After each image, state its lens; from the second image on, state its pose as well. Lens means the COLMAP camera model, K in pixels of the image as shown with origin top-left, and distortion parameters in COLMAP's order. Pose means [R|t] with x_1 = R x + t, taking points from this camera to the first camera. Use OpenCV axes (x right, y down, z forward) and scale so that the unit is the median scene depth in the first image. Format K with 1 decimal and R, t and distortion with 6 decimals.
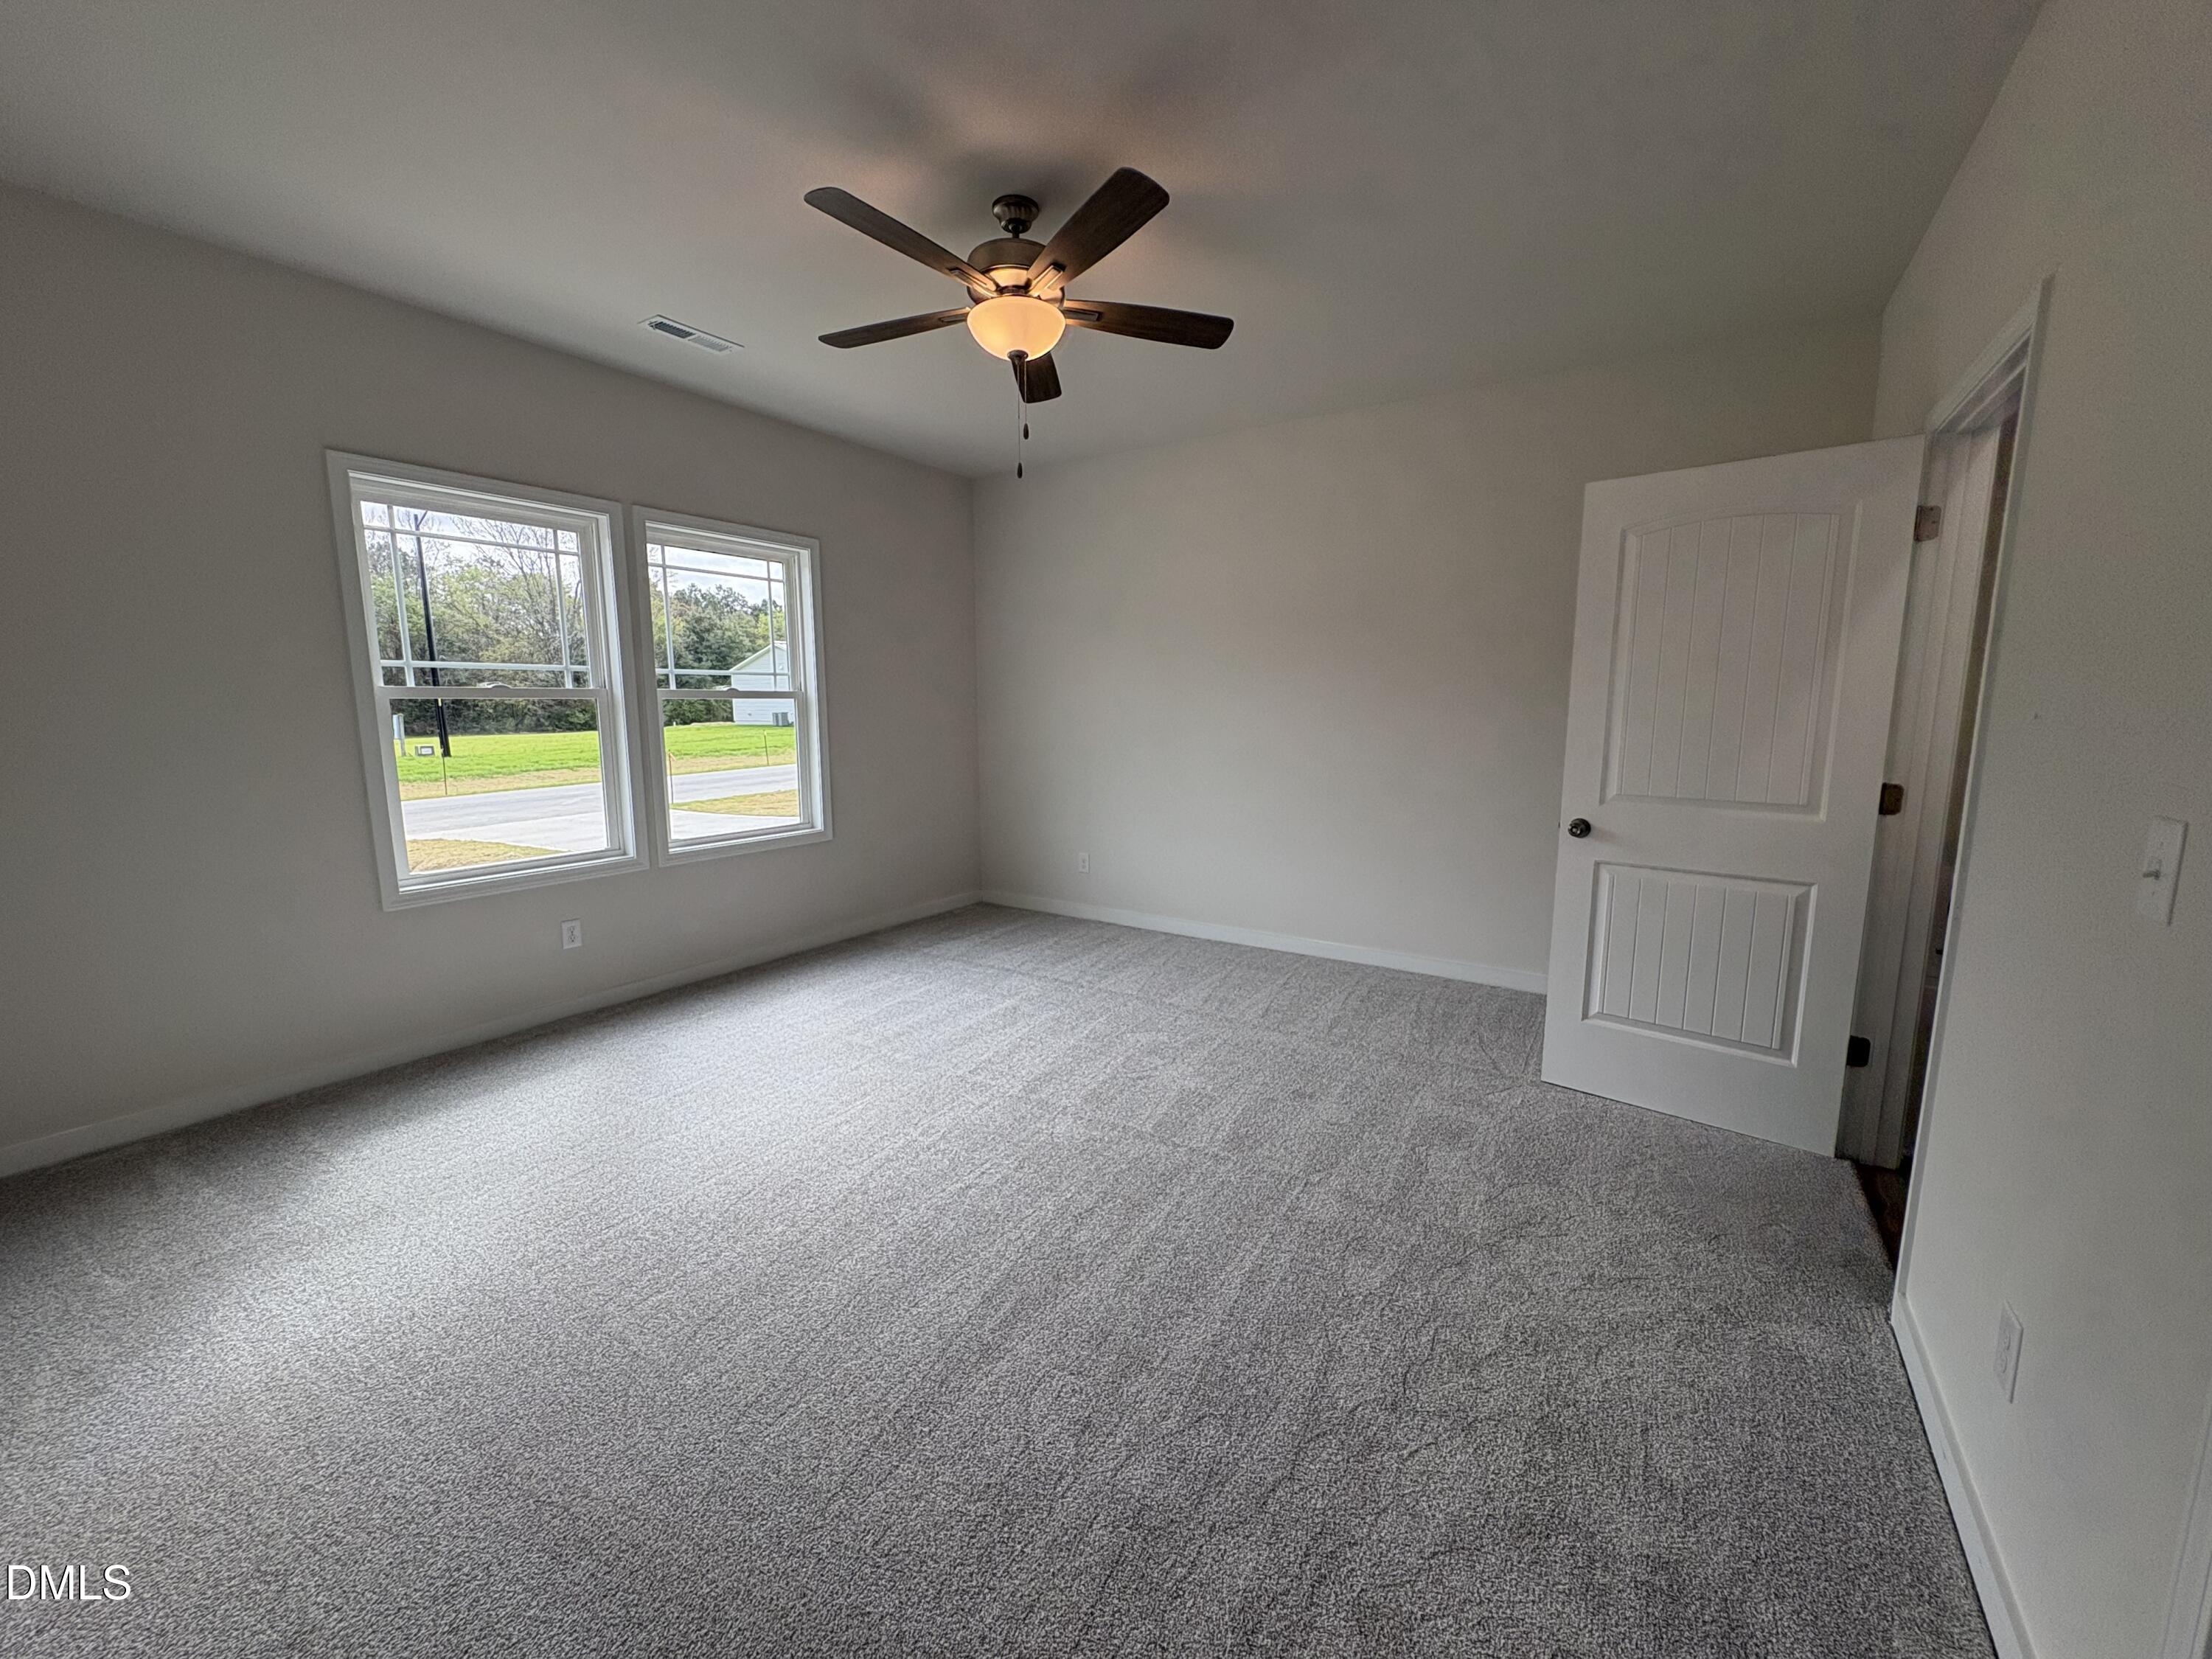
lens RADIAL K [[882.5, 0, 1106.0], [0, 882.5, 829.5], [0, 0, 1]] dist [0.000392, 0.000222]
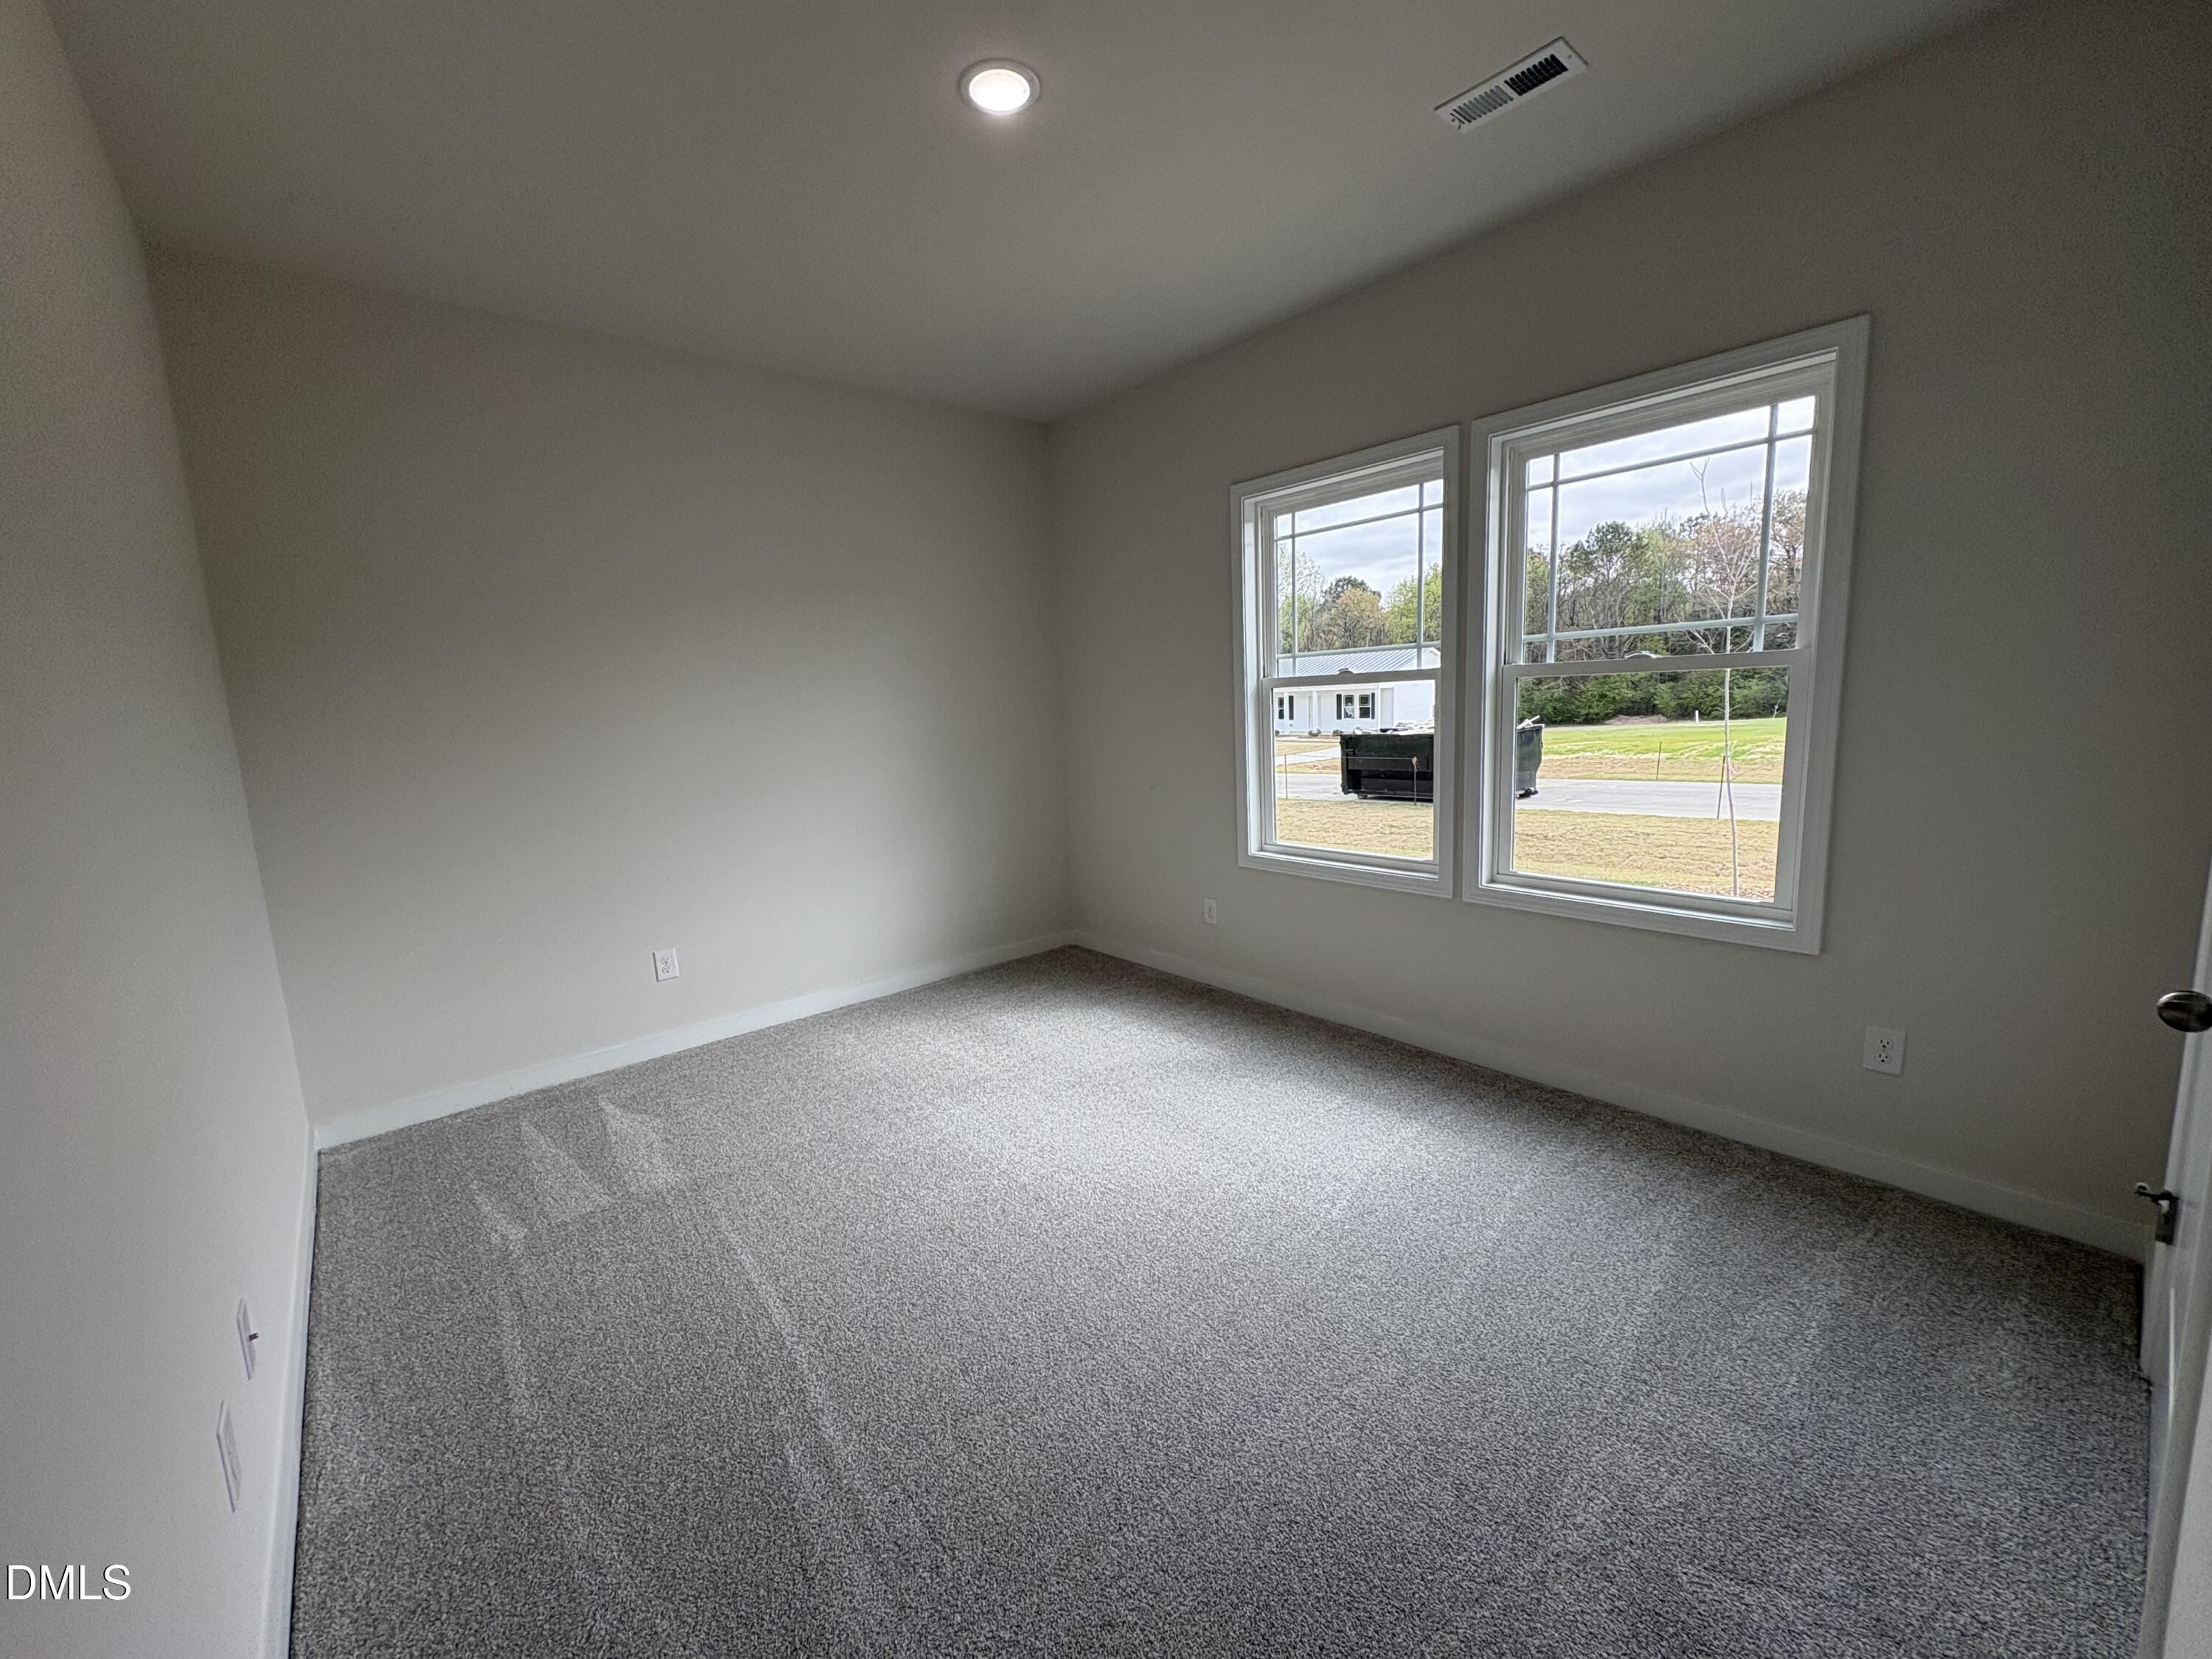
lens RADIAL K [[882.5, 0, 1106.0], [0, 882.5, 829.5], [0, 0, 1]] dist [0.000392, 0.000222]
pose [[-0.274692, 0.170537, -0.946288, 0.292514], [-0.090923, 0.975129, 0.202129, -0.142930], [0.957224, 0.141563, -0.252354, 0.876225]]
